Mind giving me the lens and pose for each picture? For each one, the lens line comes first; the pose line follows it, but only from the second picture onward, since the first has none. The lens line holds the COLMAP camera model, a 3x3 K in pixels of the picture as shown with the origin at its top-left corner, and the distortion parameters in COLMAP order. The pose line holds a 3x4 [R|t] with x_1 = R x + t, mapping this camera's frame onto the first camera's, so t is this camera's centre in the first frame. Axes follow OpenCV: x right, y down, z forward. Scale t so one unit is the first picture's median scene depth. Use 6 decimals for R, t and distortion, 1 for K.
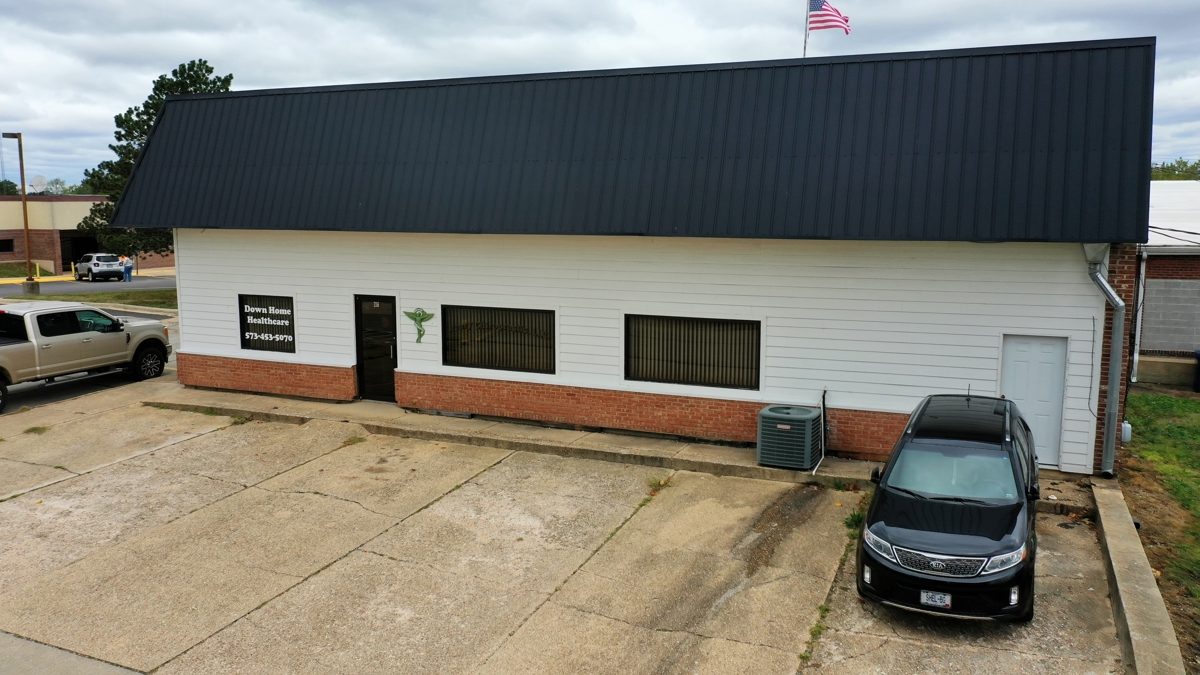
lens RADIAL K [[946.3, 0, 603.0], [0, 946.3, 331.1], [0, 0, 1]] dist [-0.006212, 0.003383]
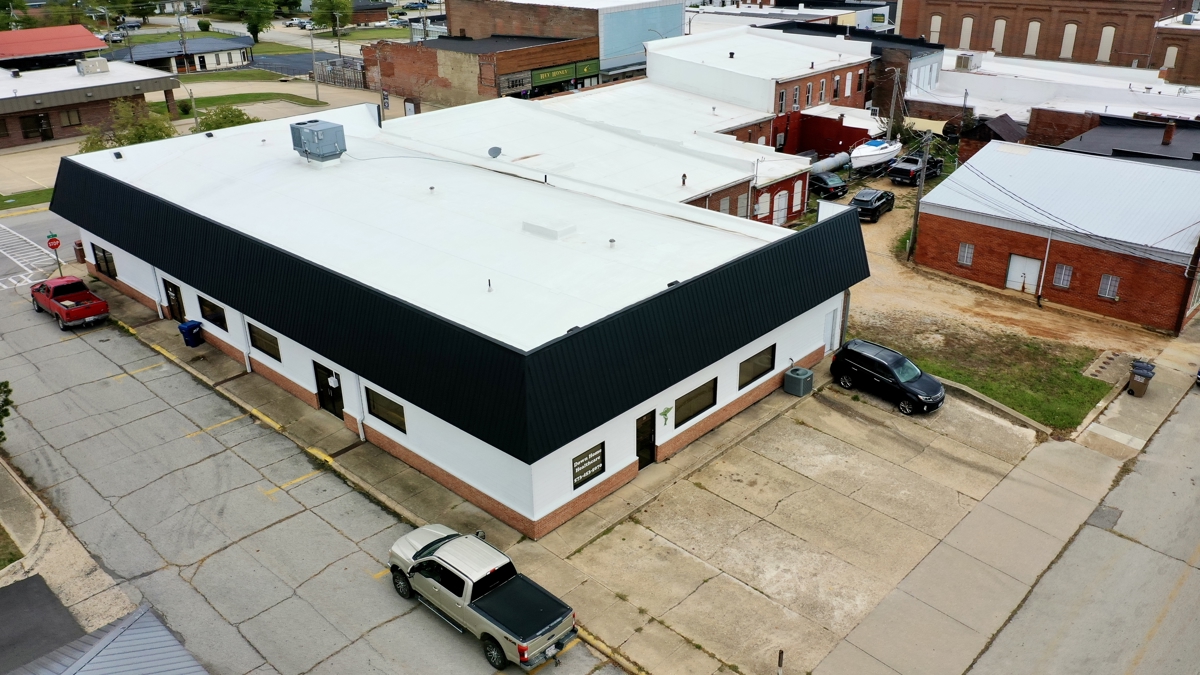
lens RADIAL K [[938.7, 0, 600.0], [0, 938.7, 337.5], [0, 0, 1]] dist [-0.011167, 0.010185]
pose [[0.342338, -0.403595, 0.848478, -1.682926], [0.143660, 0.914909, 0.377231, -0.829973], [-0.928529, -0.007248, 0.371189, 0.464144]]
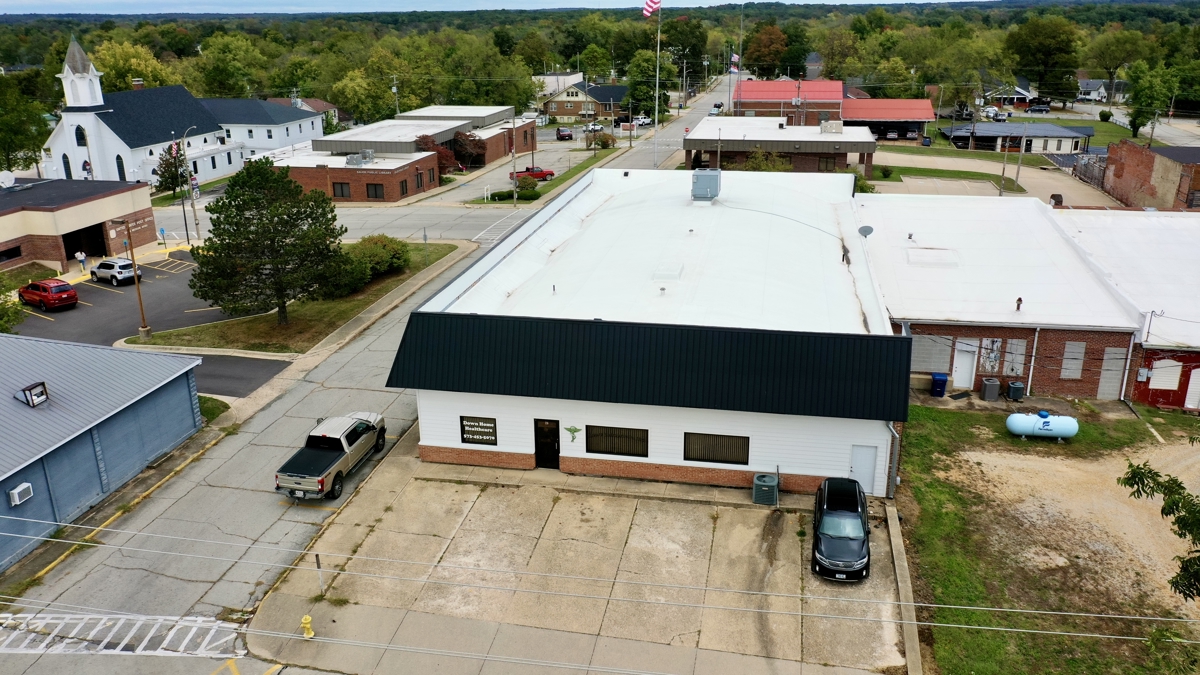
lens RADIAL K [[938.7, 0, 600.0], [0, 938.7, 337.5], [0, 0, 1]] dist [-0.011167, 0.010185]
pose [[0.978335, -0.080934, 0.190553, -0.500720], [0.042052, 0.978918, 0.199876, -0.600582], [-0.202713, -0.187532, 0.961114, -0.875220]]
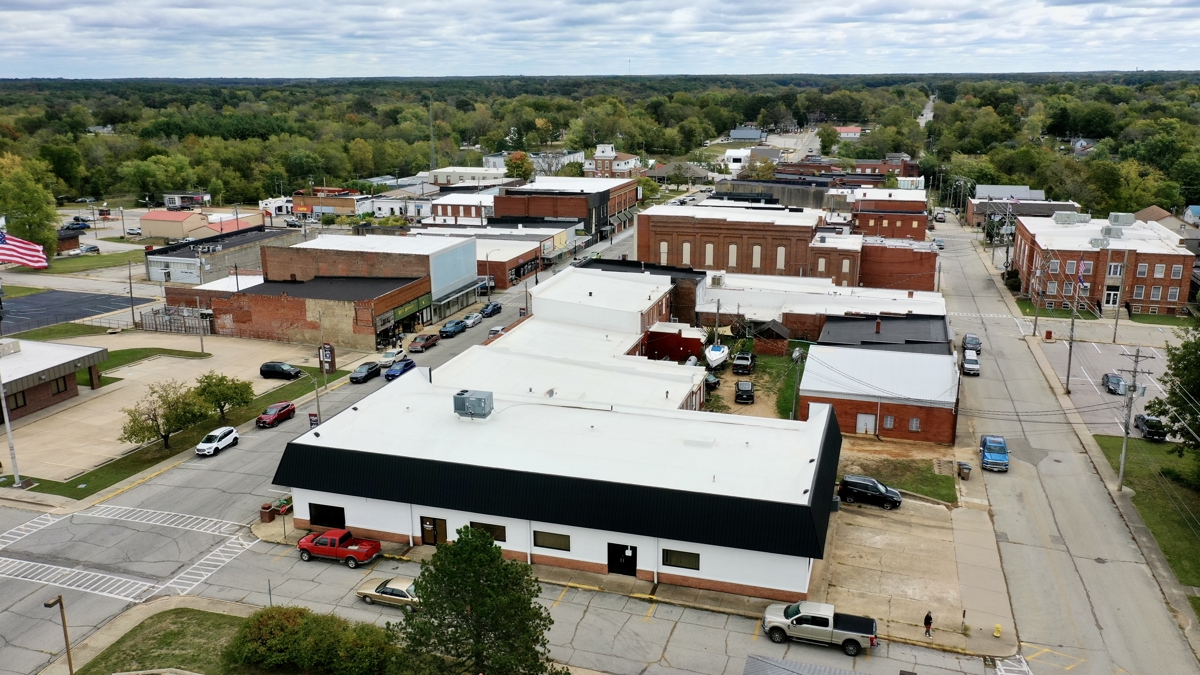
lens RADIAL K [[938.7, 0, 600.0], [0, 938.7, 337.5], [0, 0, 1]] dist [-0.011167, 0.010185]
pose [[-0.106186, -0.266306, 0.958022, -3.141413], [0.139059, 0.950024, 0.279496, -1.709111], [-0.984575, 0.162900, -0.063847, 1.867895]]
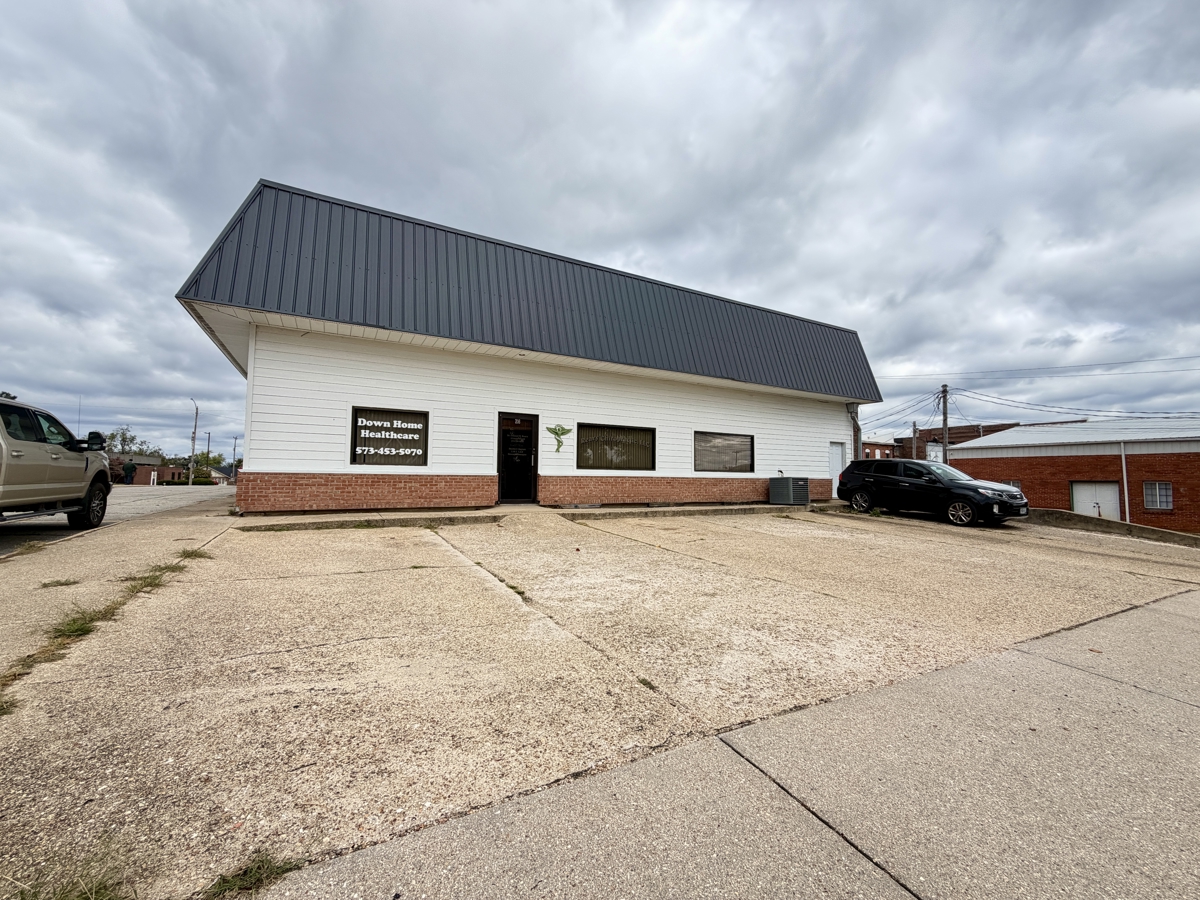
lens RADIAL K [[480.1, 0, 593.8], [0, 480.1, 446.0], [0, 0, 1]] dist [0.000750, -0.000594]
pose [[0.613590, 0.048901, 0.788109, -0.675647], [0.087274, 0.987766, -0.129237, 0.091909], [-0.784787, 0.148080, 0.601815, 0.581009]]
